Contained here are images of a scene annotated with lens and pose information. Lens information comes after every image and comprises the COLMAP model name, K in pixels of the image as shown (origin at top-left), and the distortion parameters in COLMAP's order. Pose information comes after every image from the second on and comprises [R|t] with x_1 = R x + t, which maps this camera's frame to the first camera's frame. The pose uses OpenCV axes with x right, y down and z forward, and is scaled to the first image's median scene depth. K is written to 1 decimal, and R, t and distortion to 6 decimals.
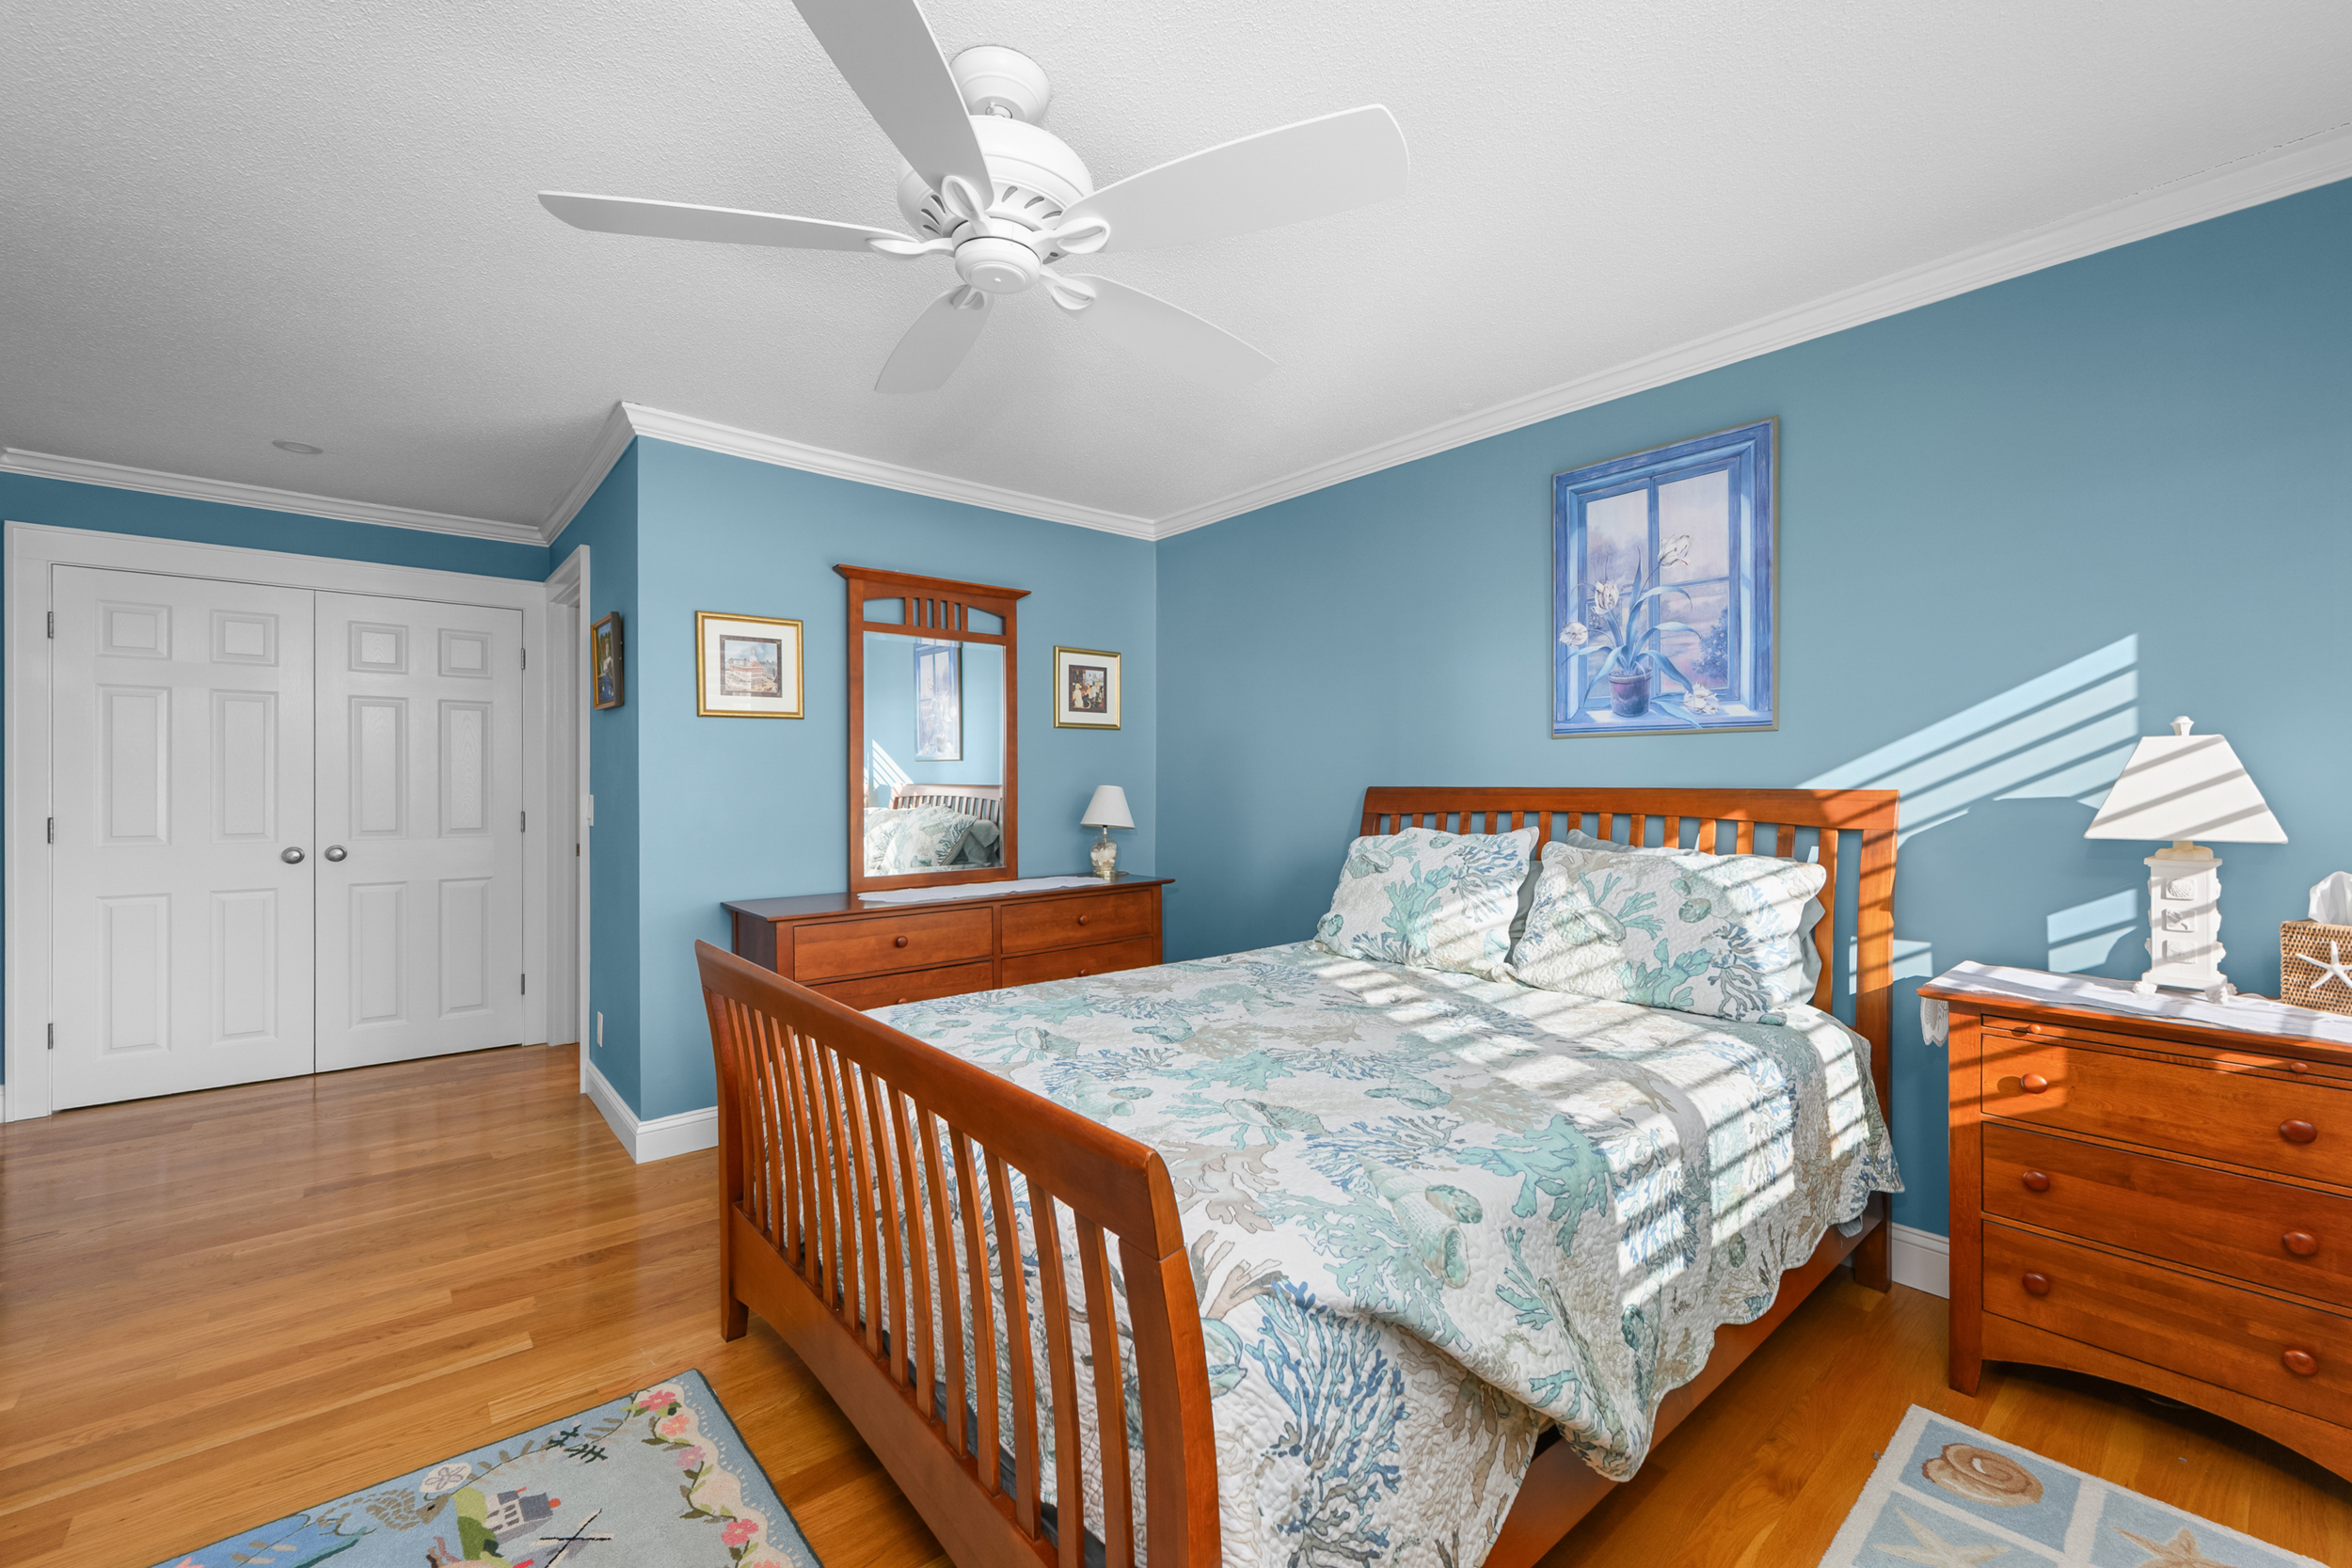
lens RADIAL K [[968.1, 0, 1183.5], [0, 968.1, 771.9], [0, 0, 1]] dist [0.002177, 0.000145]
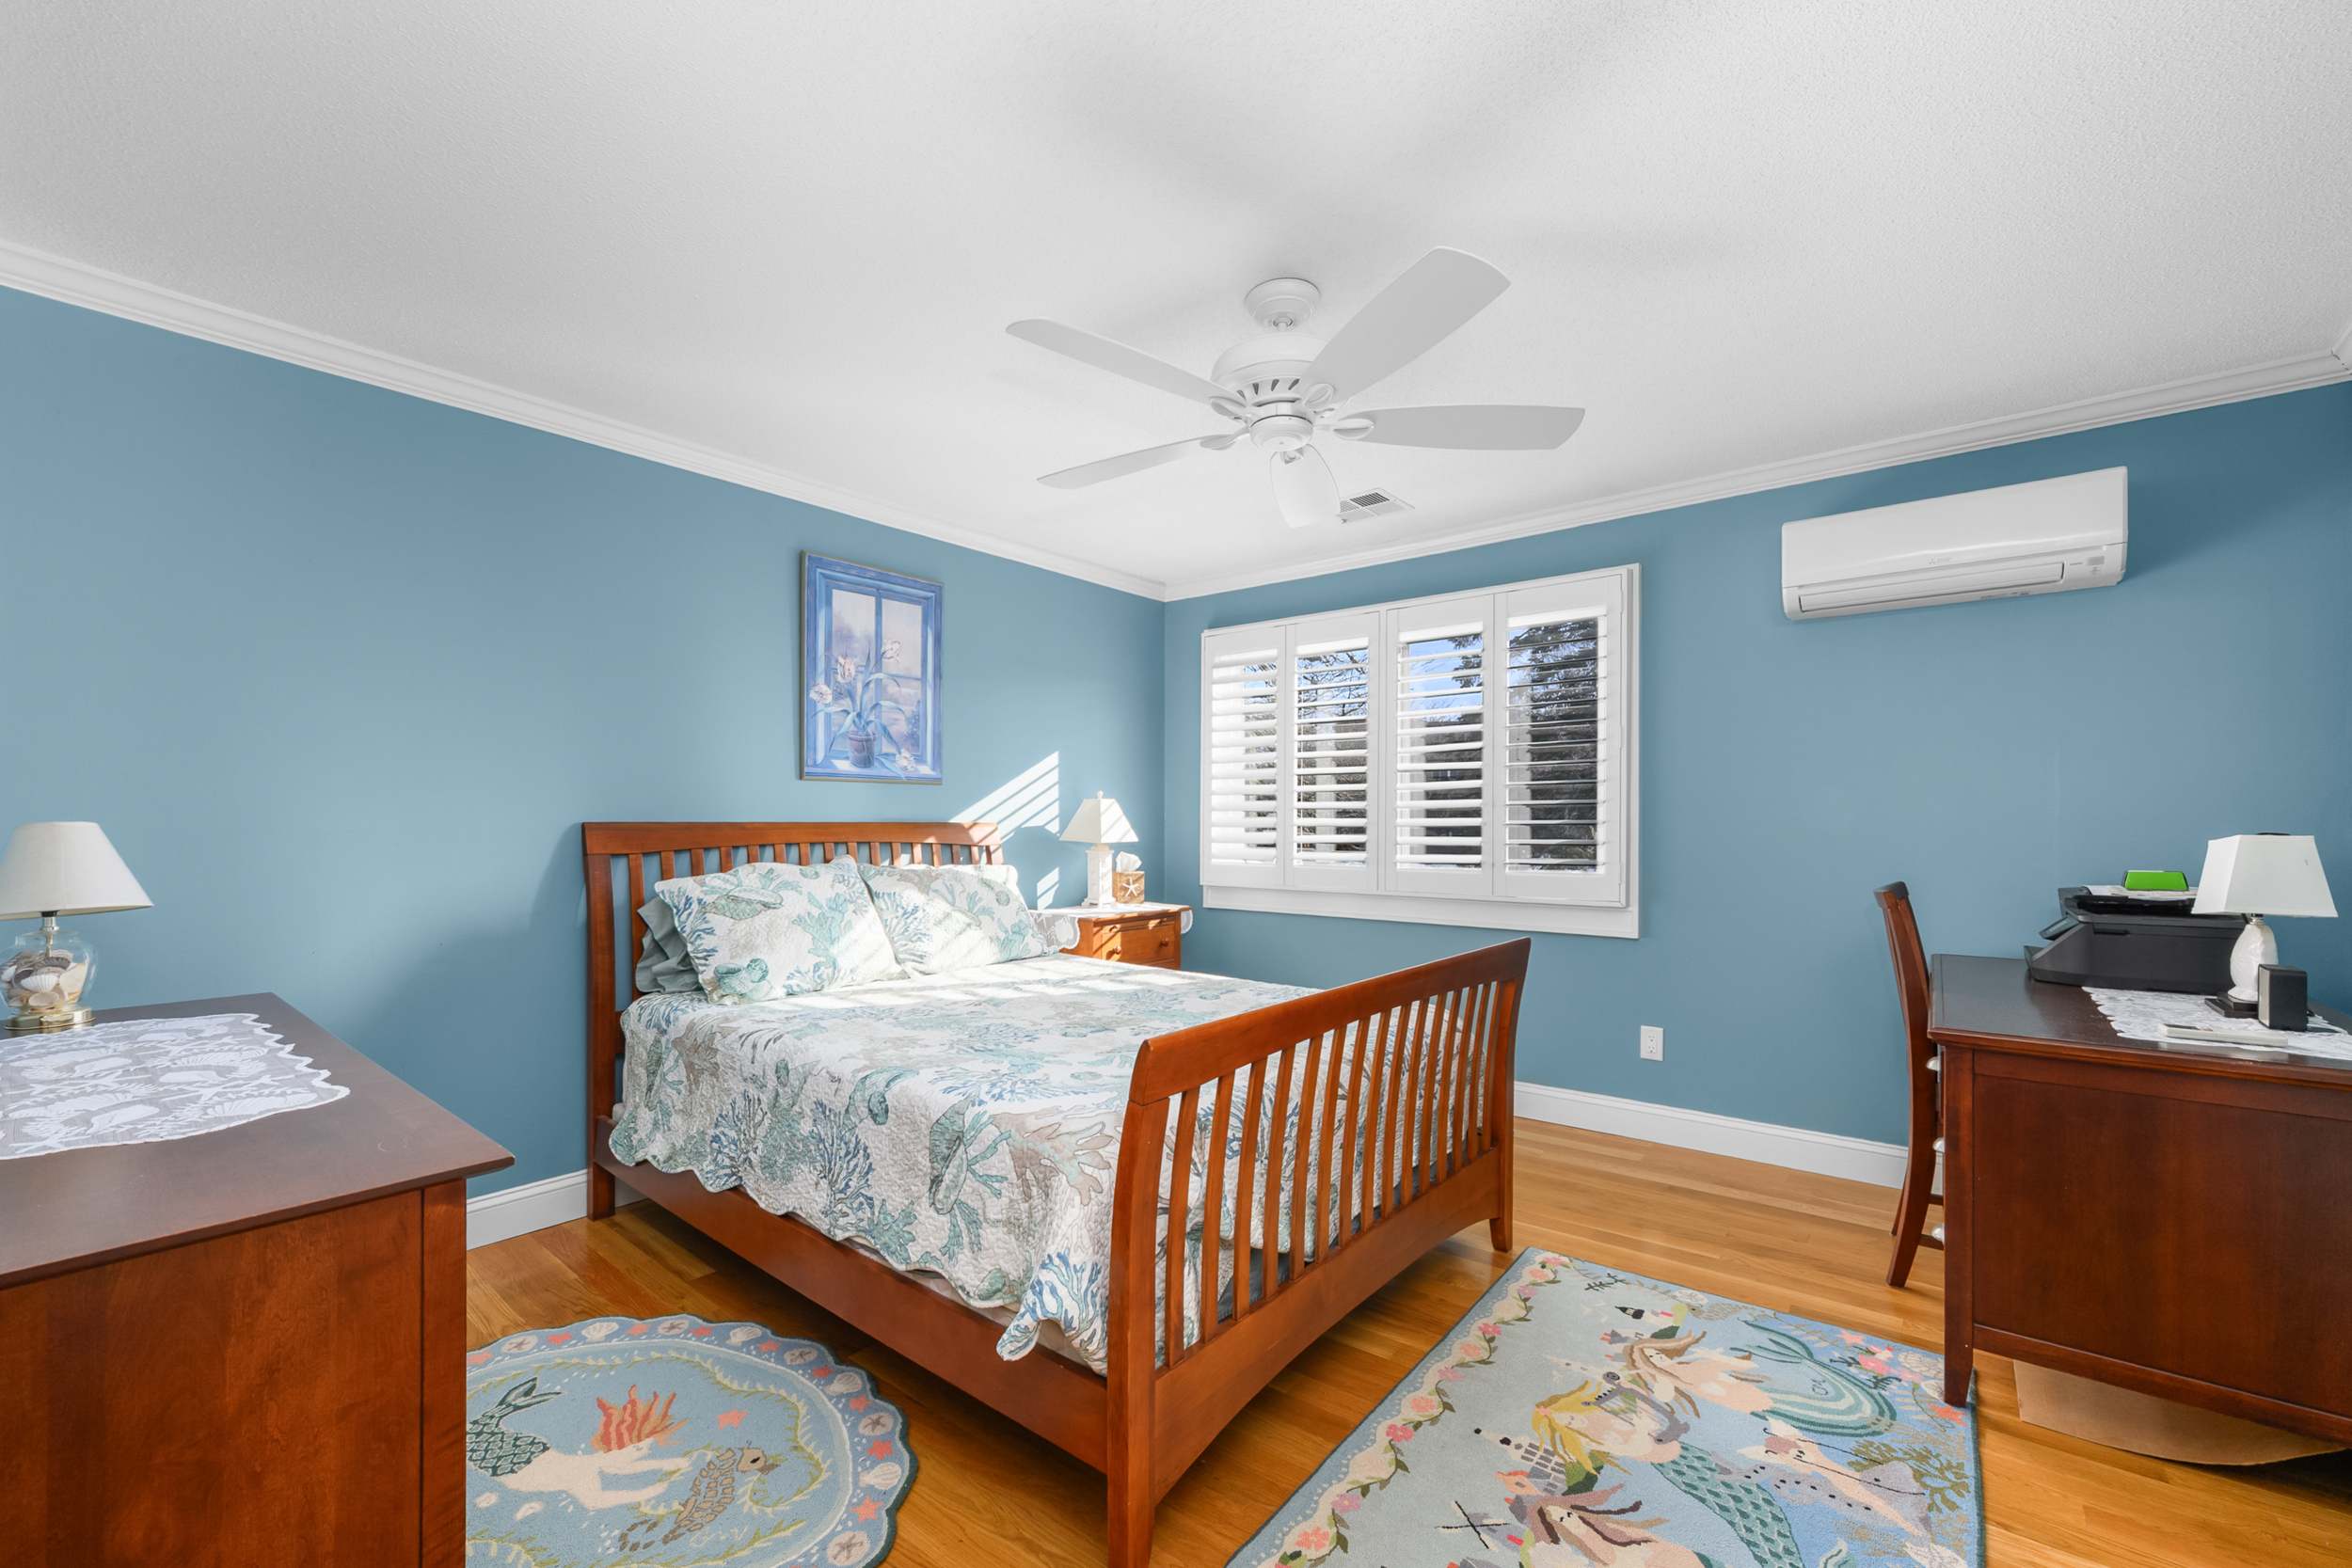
lens RADIAL K [[942.5, 0, 1169.5], [0, 942.5, 812.9], [0, 0, 1]] dist [-0.000761, 0.000110]
pose [[-0.169527, 0.007721, 0.985495, -0.877915], [-0.010389, 0.999900, -0.009621, 0.012376], [-0.985471, -0.011869, -0.169430, 0.831100]]
